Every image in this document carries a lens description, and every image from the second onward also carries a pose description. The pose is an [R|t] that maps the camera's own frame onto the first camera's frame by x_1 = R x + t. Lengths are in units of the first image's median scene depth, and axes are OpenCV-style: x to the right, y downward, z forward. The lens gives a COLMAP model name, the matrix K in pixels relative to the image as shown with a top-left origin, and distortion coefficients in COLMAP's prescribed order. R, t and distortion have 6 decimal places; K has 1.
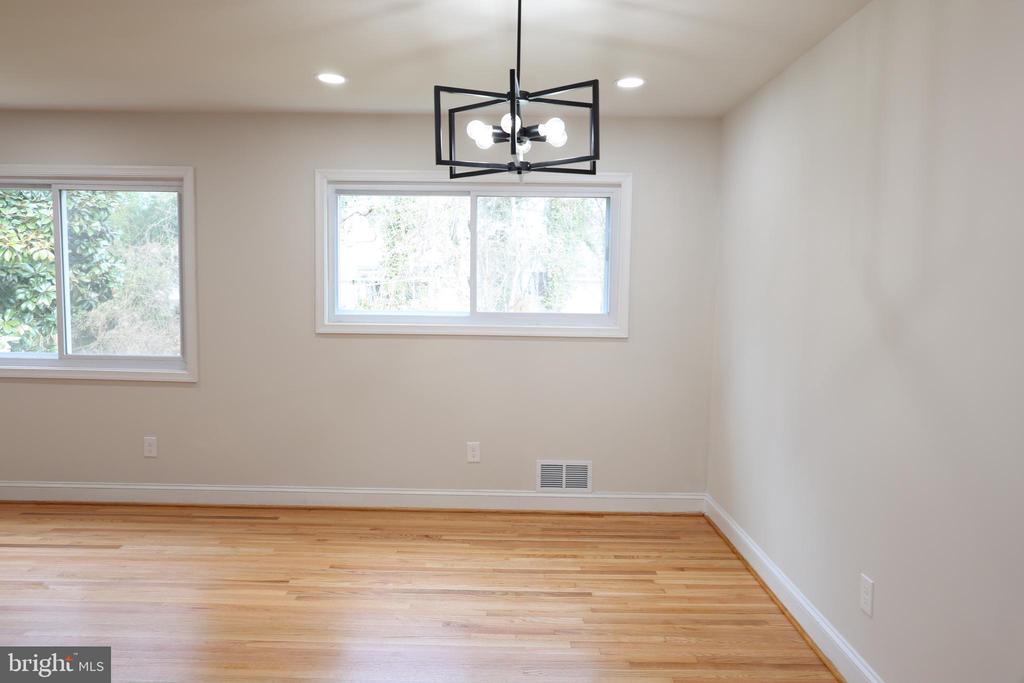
lens RADIAL K [[711.1, 0, 515.3], [0, 711.1, 322.0], [0, 0, 1]] dist [0.001878, 0.000794]
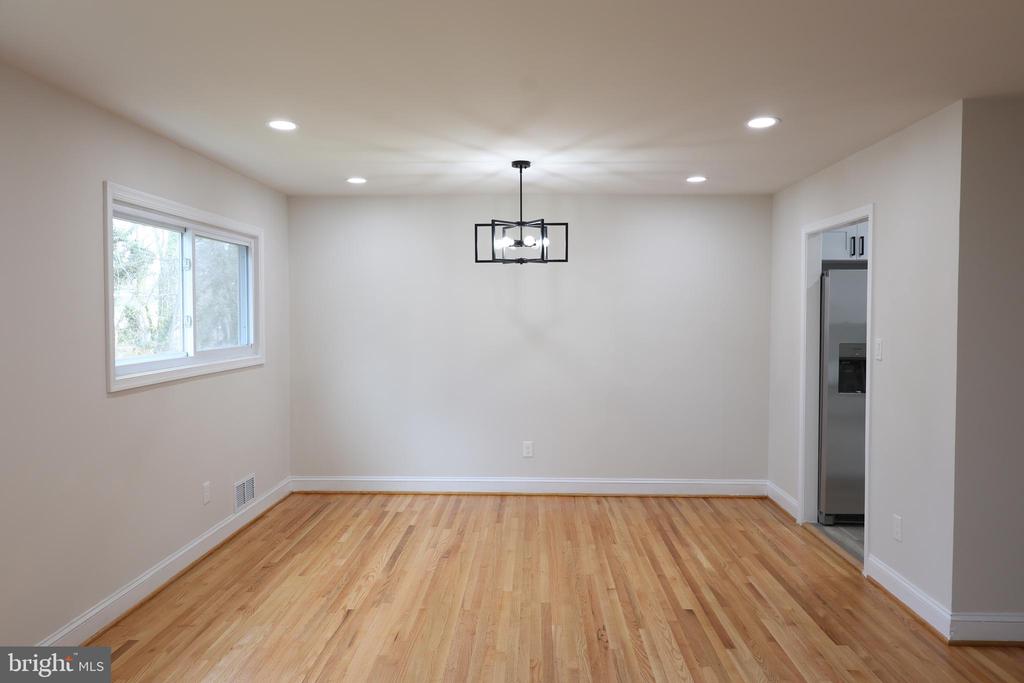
lens RADIAL K [[711.1, 0, 515.3], [0, 711.1, 322.0], [0, 0, 1]] dist [0.001878, 0.000794]
pose [[0.016249, -0.027916, 0.999478, -1.138292], [0.050683, 0.998348, 0.027061, -0.065087], [-0.998583, 0.050217, 0.017637, 0.598666]]
